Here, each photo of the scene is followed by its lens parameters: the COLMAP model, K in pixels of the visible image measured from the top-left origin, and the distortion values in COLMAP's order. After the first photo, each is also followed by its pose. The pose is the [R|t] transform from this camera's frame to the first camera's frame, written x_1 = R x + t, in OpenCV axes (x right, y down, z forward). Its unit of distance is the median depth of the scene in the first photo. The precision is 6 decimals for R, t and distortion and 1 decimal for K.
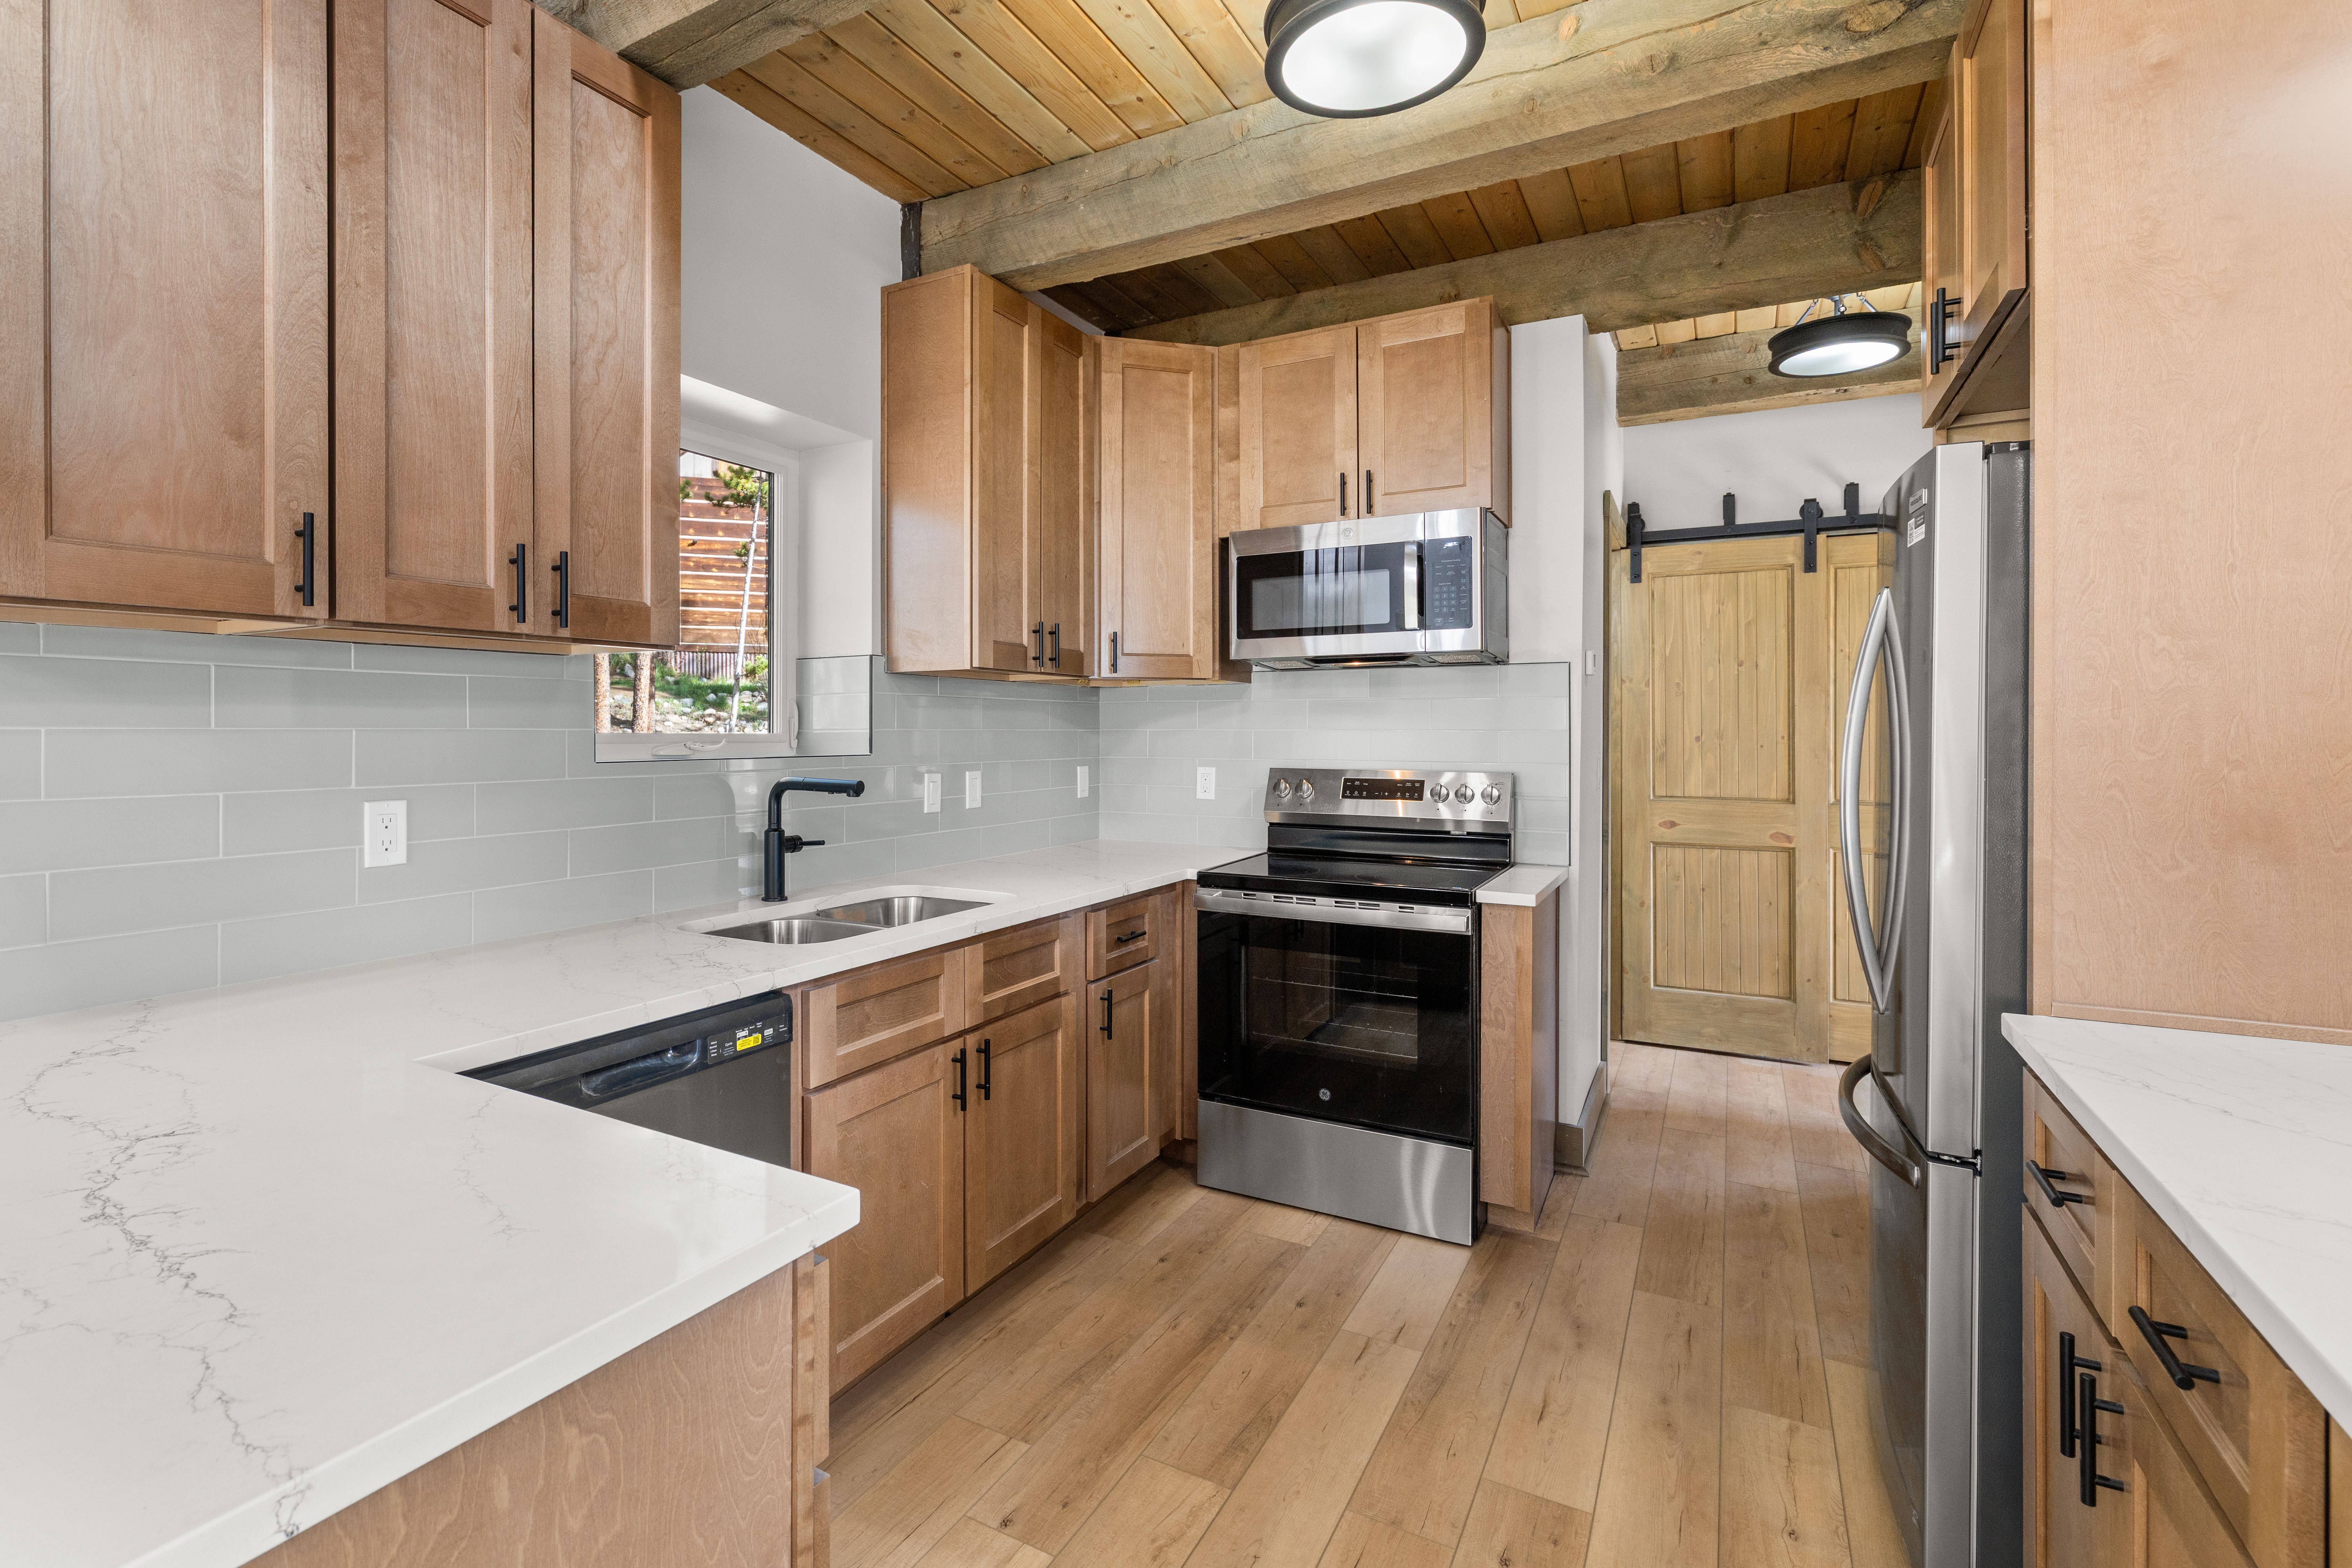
lens RADIAL K [[1099.1, 0, 1081.5], [0, 1099.1, 726.0], [0, 0, 1]] dist [-0.002173, 0.000017]
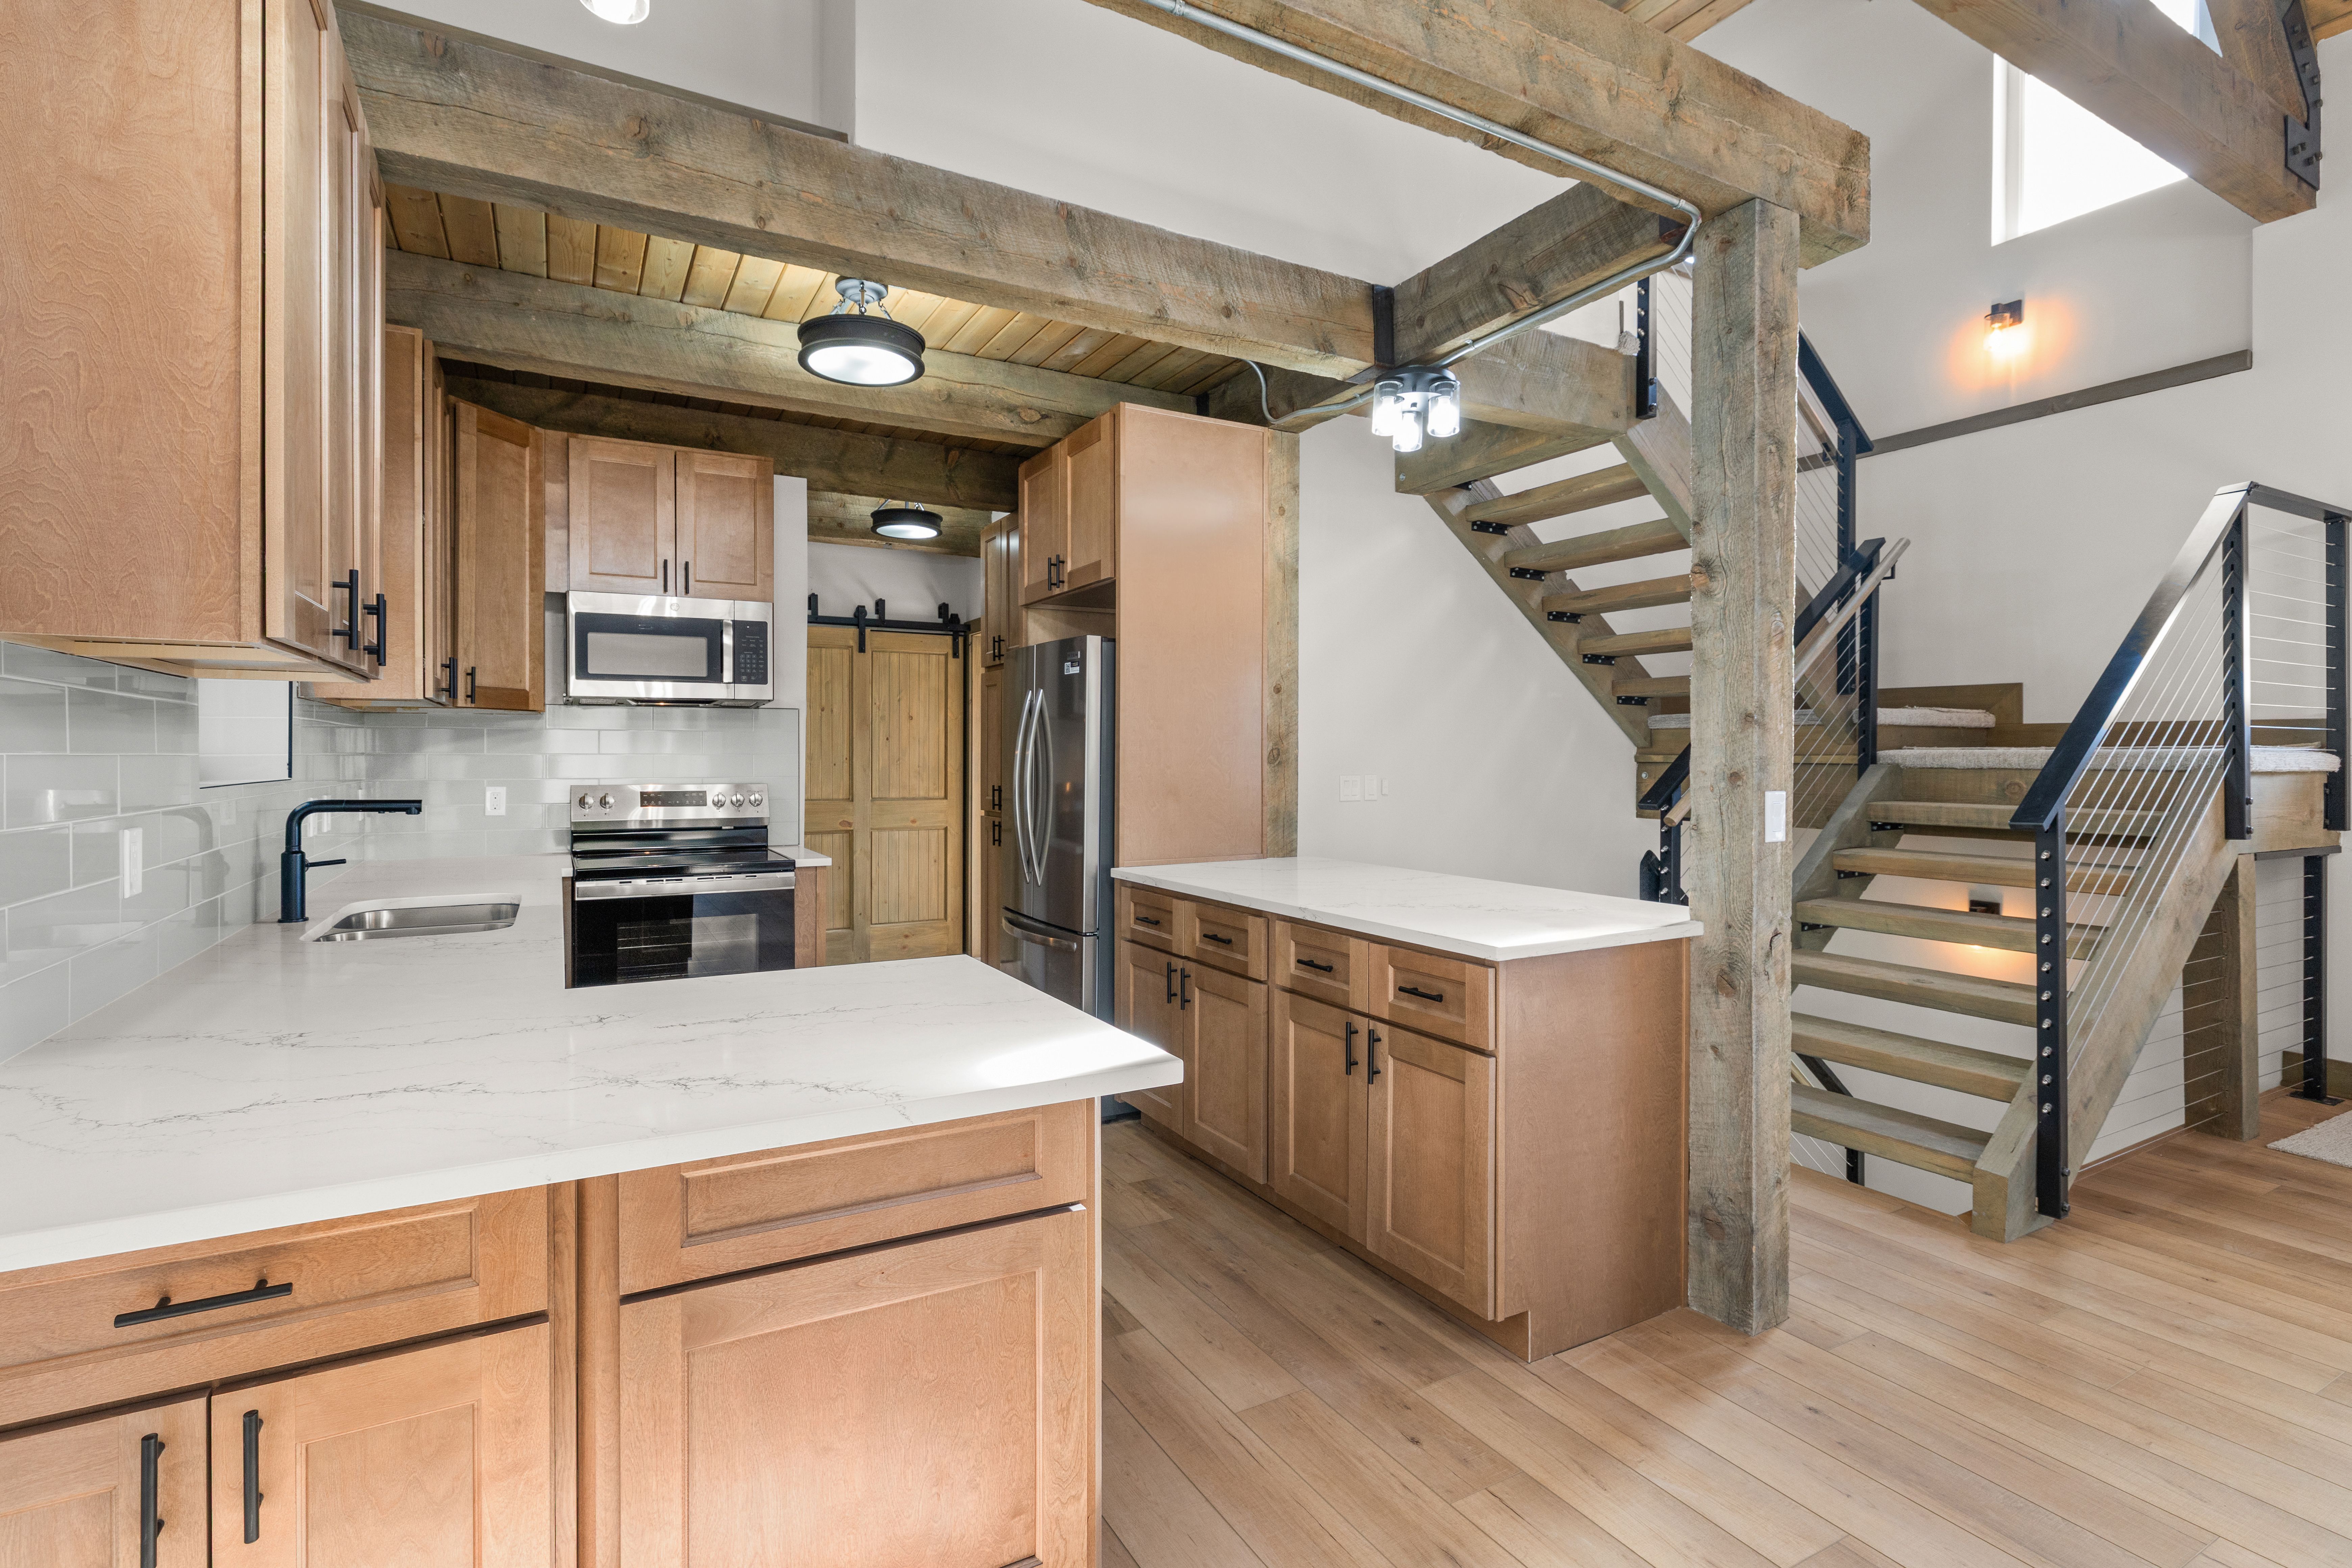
lens RADIAL K [[1070.6, 0, 1105.3], [0, 1070.6, 752.6], [0, 0, 1]] dist [-0.002731, 0.000078]
pose [[0.528790, 0.000219, 0.848752, -0.618292], [-0.003865, 0.999990, 0.002150, -0.003468], [-0.848744, -0.004418, 0.528786, -0.137726]]
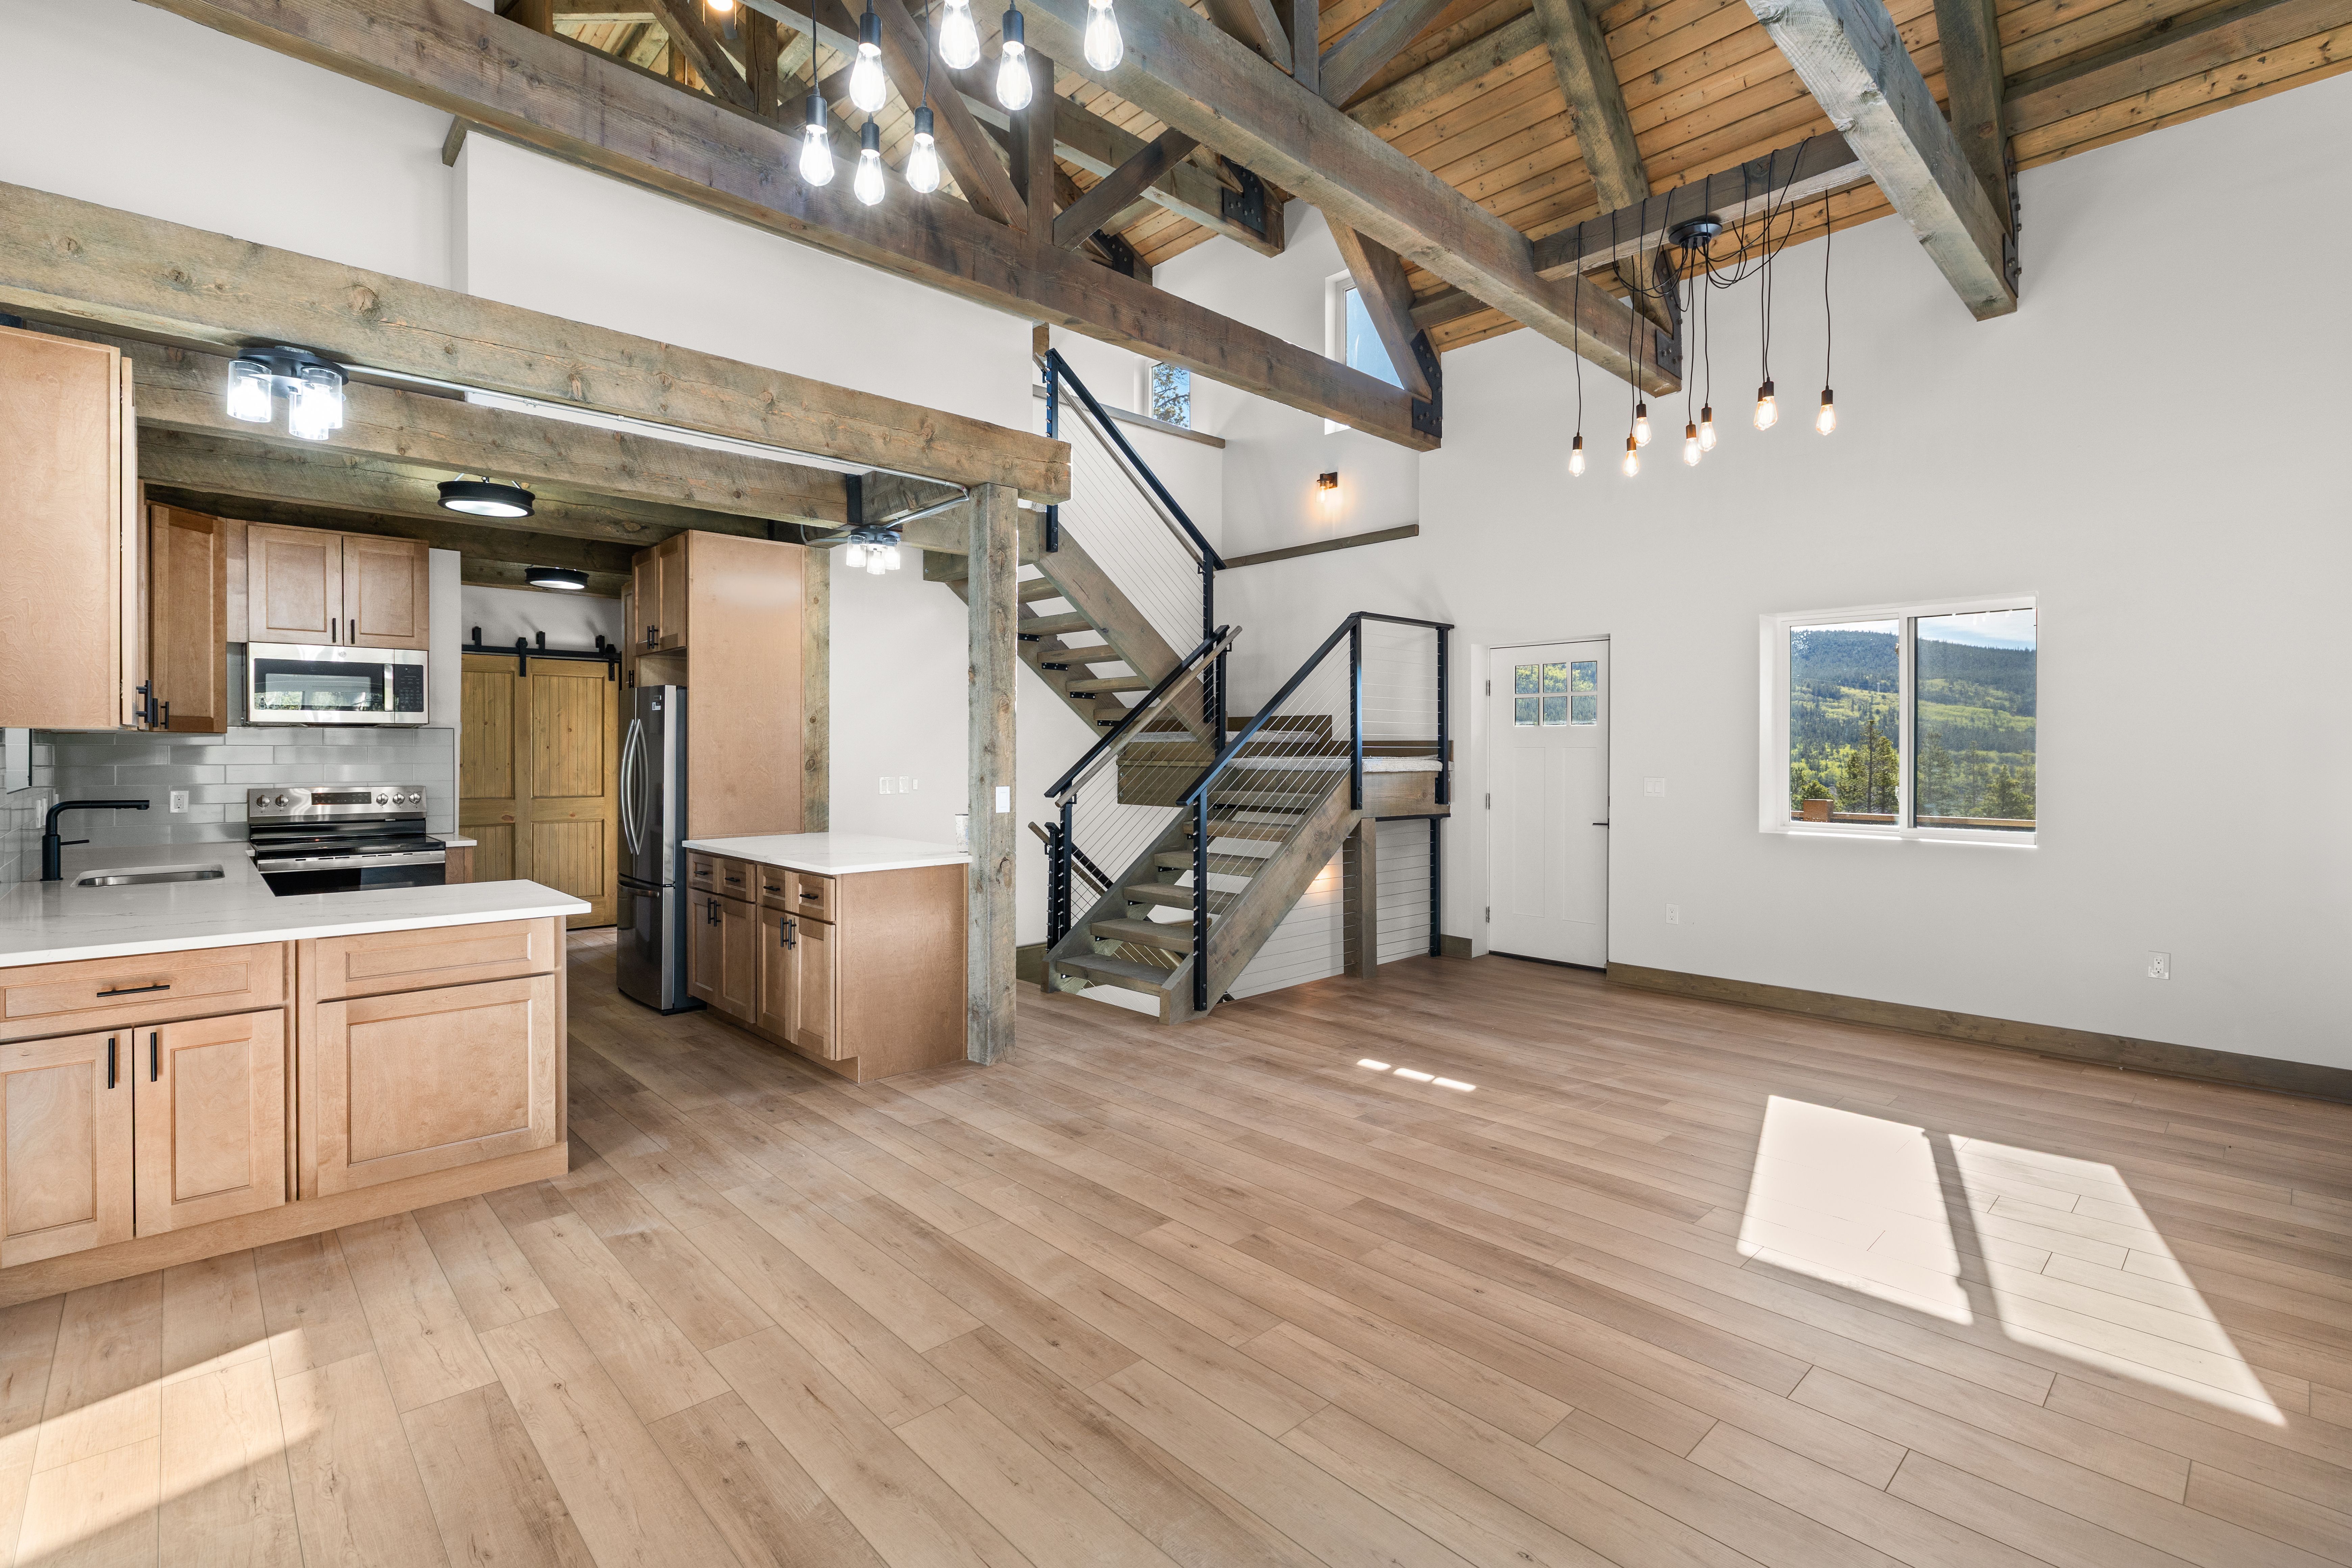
lens RADIAL K [[1072.0, 0, 1165.7], [0, 1072.0, 750.2], [0, 0, 1]] dist [-0.003303, 0.000540]
pose [[0.280148, -0.002198, 0.959954, -1.105614], [-0.004153, 0.999985, 0.003501, -0.033716], [-0.959948, -0.004968, 0.280135, -0.804711]]
